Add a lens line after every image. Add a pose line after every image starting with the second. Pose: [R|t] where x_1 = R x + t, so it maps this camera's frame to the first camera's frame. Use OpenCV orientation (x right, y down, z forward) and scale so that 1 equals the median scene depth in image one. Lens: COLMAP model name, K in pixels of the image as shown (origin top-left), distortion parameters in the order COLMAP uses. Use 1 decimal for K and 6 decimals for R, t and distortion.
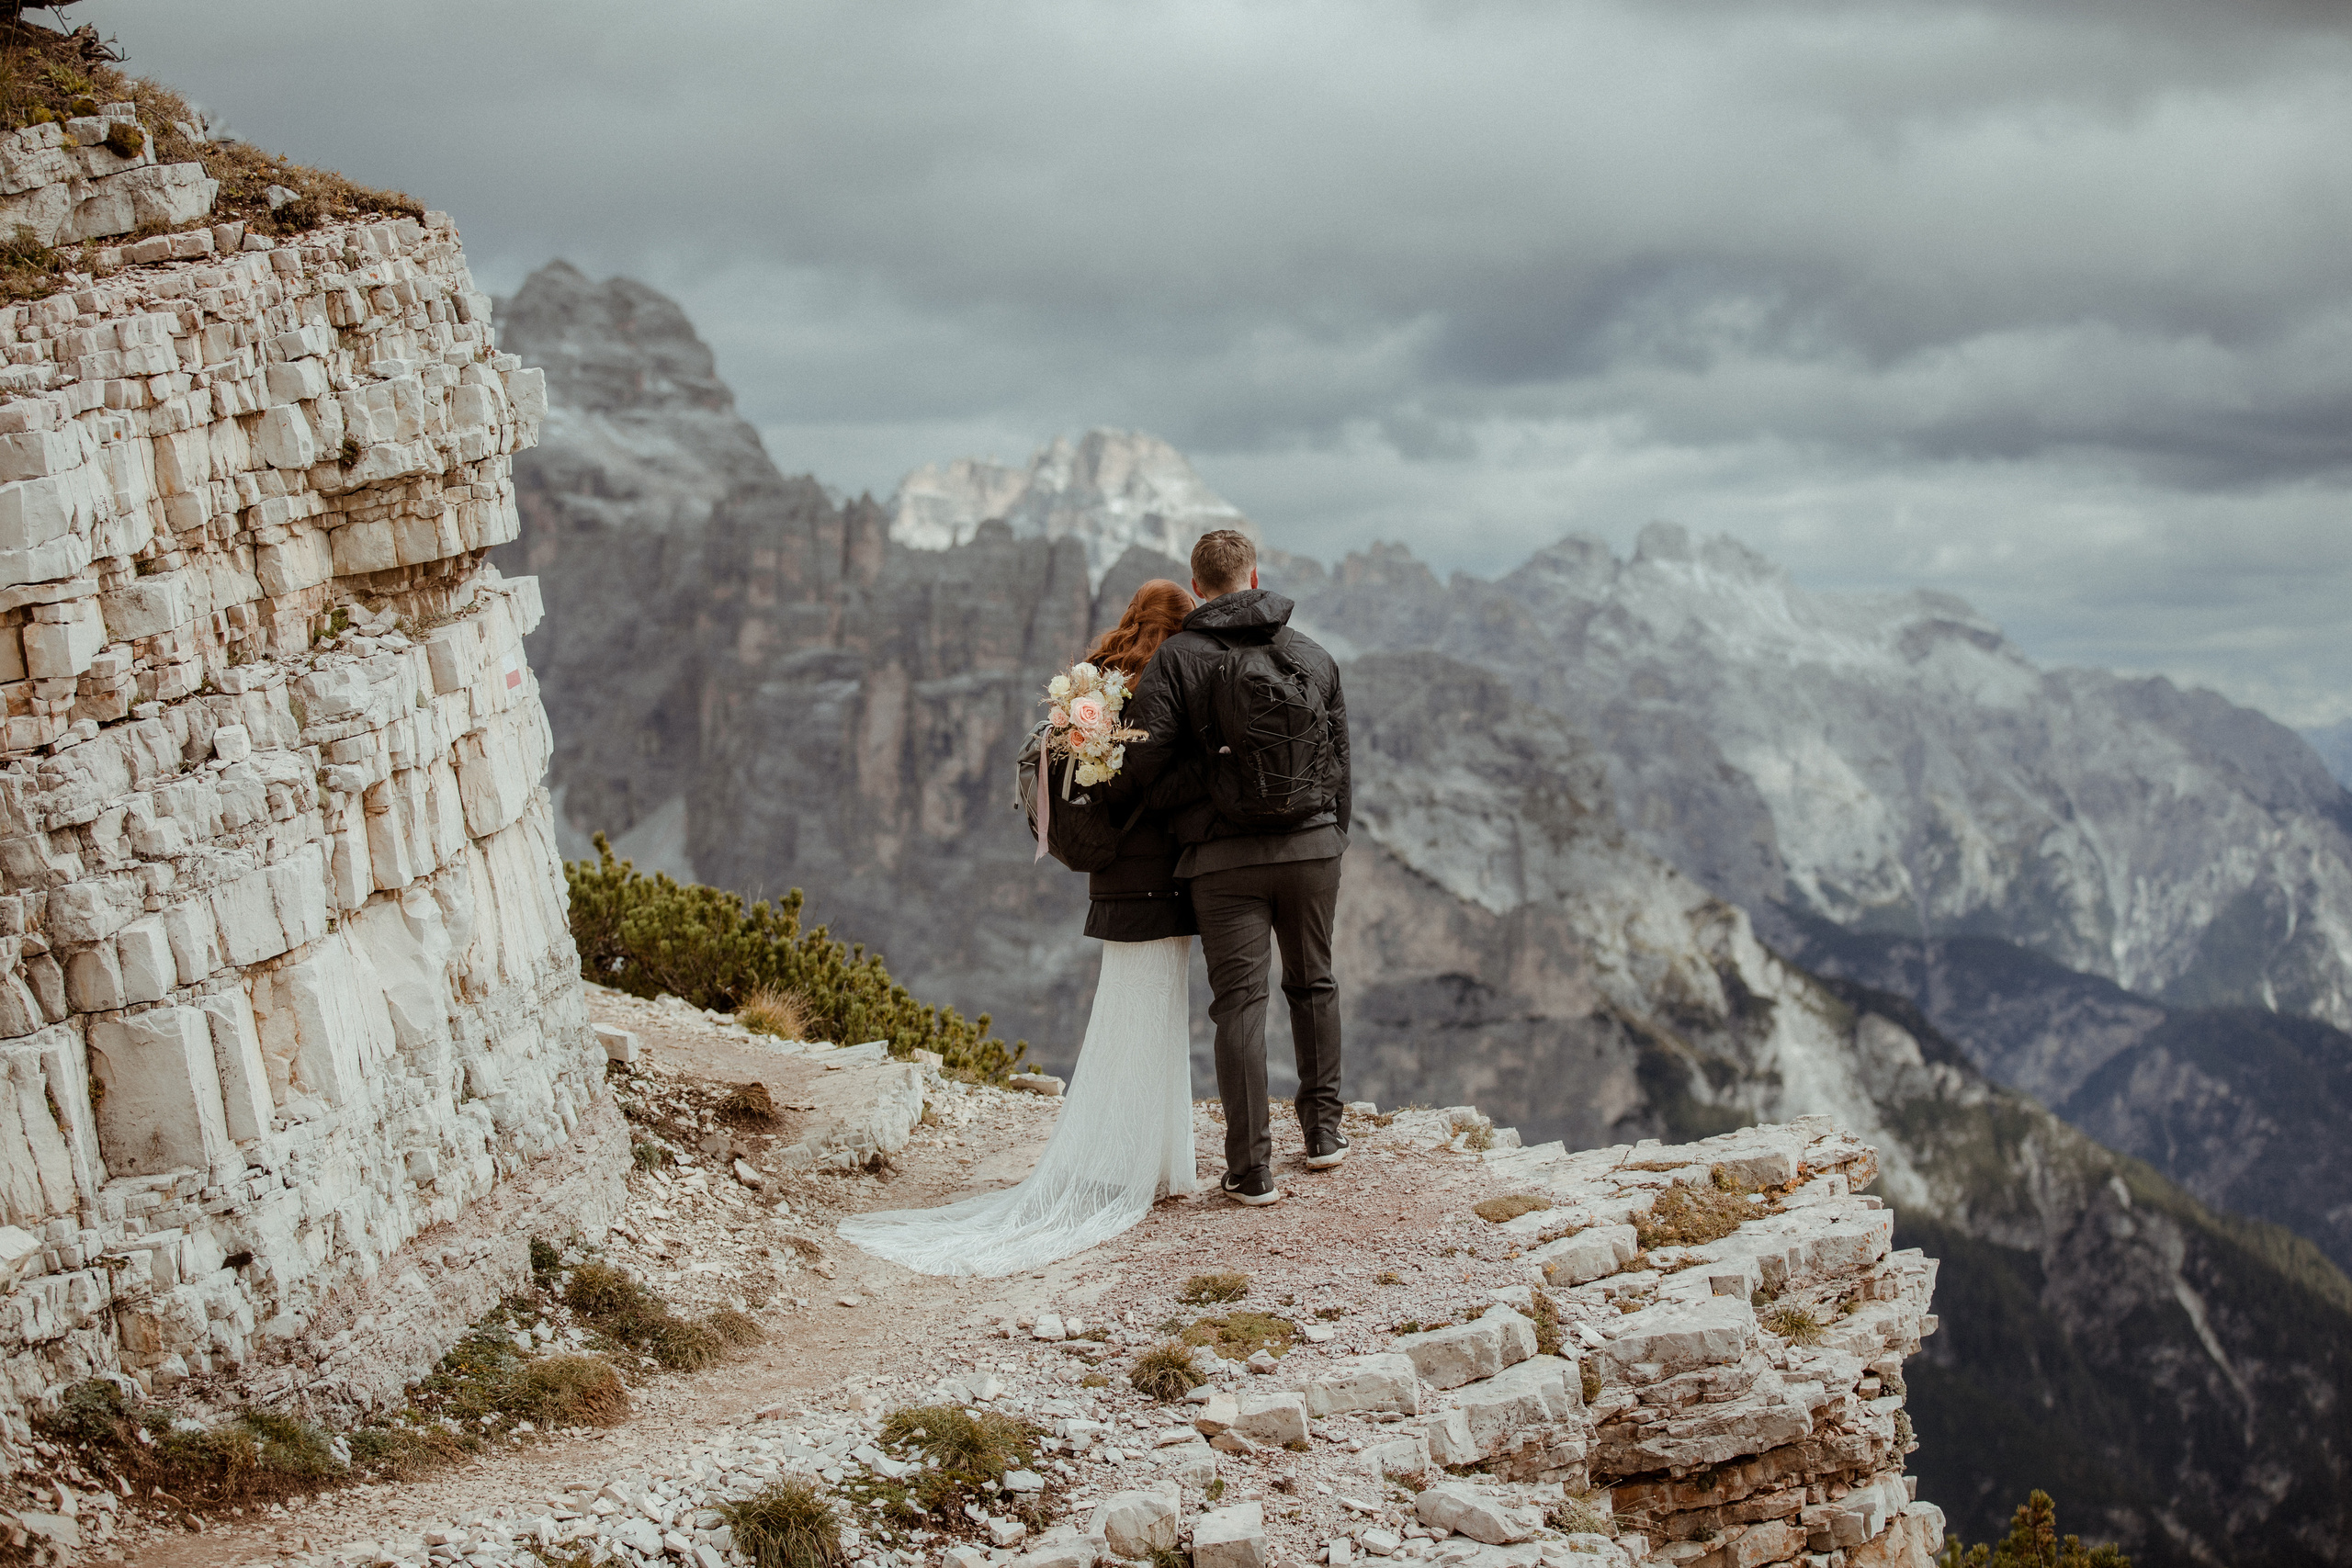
lens RADIAL K [[5784.7, 0, 1133.4], [0, 5784.7, 753.1], [0, 0, 1]] dist [-0.145804, 0.000000]
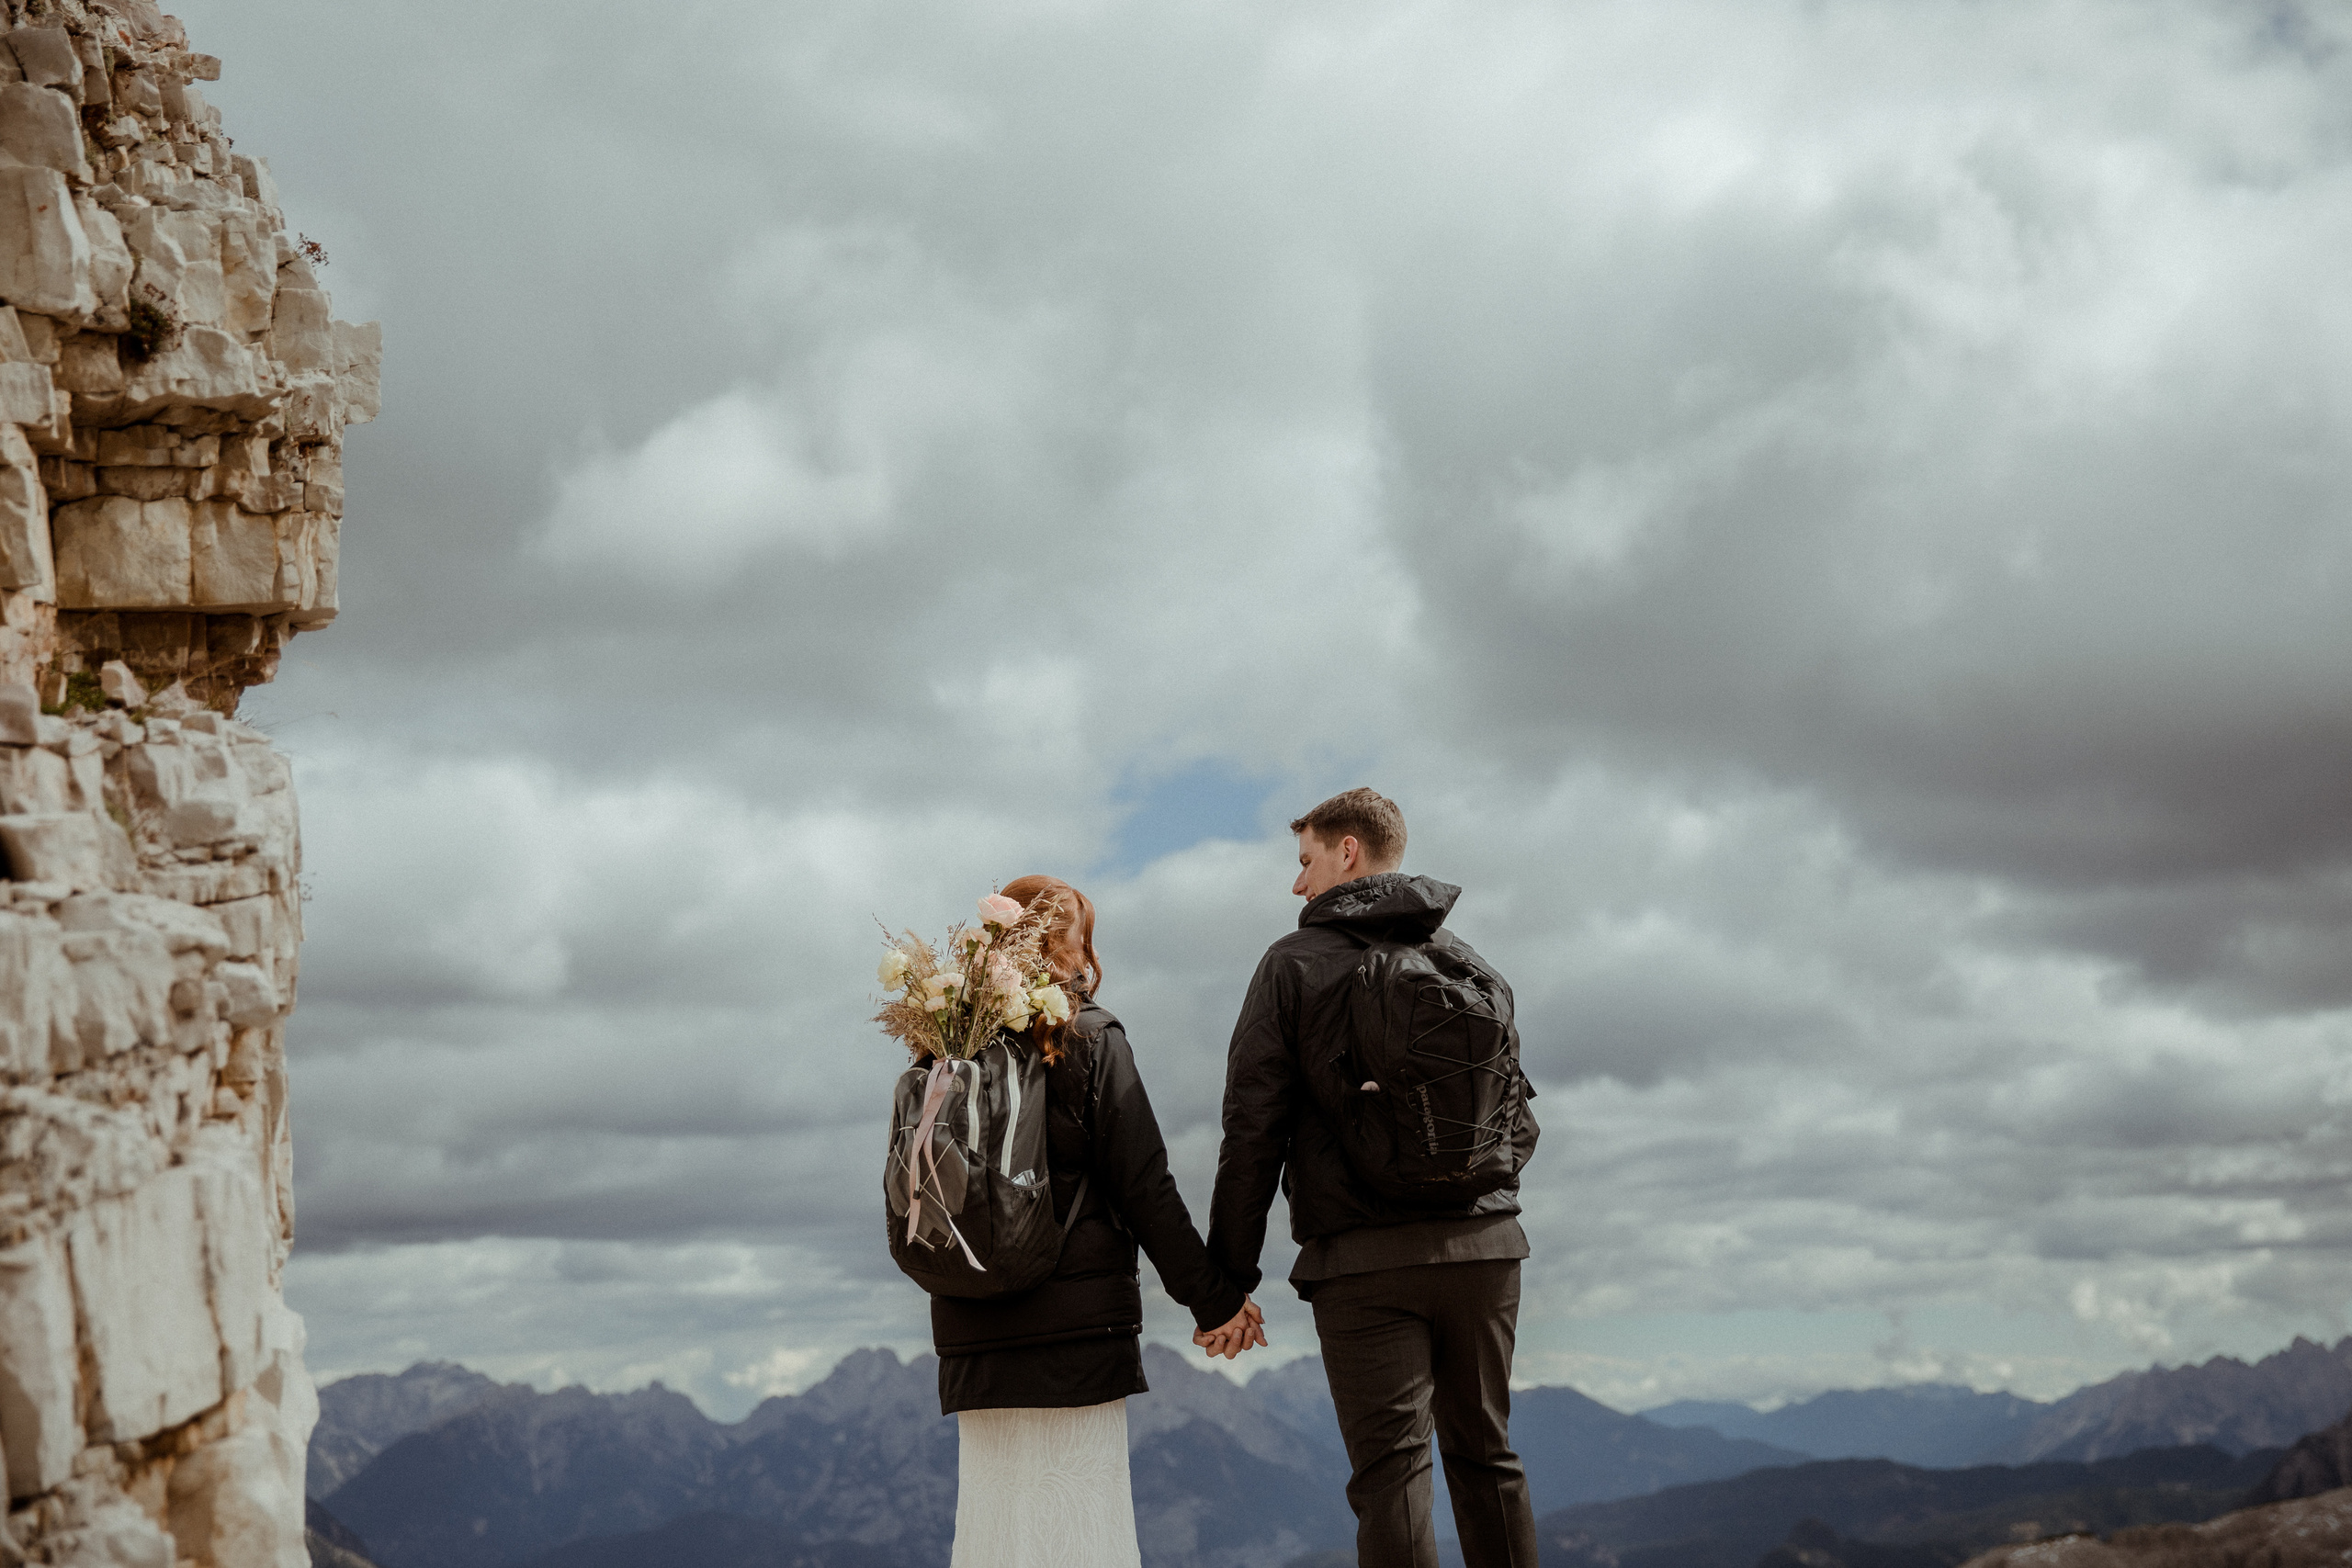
lens RADIAL K [[3141.3, 0, 1227.5], [0, 3141.3, 767.3], [0, 0, 1]] dist [0.089622, 0.000000]
pose [[0.862586, 0.069975, 0.501047, -0.184457], [0.031963, 0.980872, -0.192012, 0.033735], [-0.504899, 0.181642, 0.843850, 0.741679]]
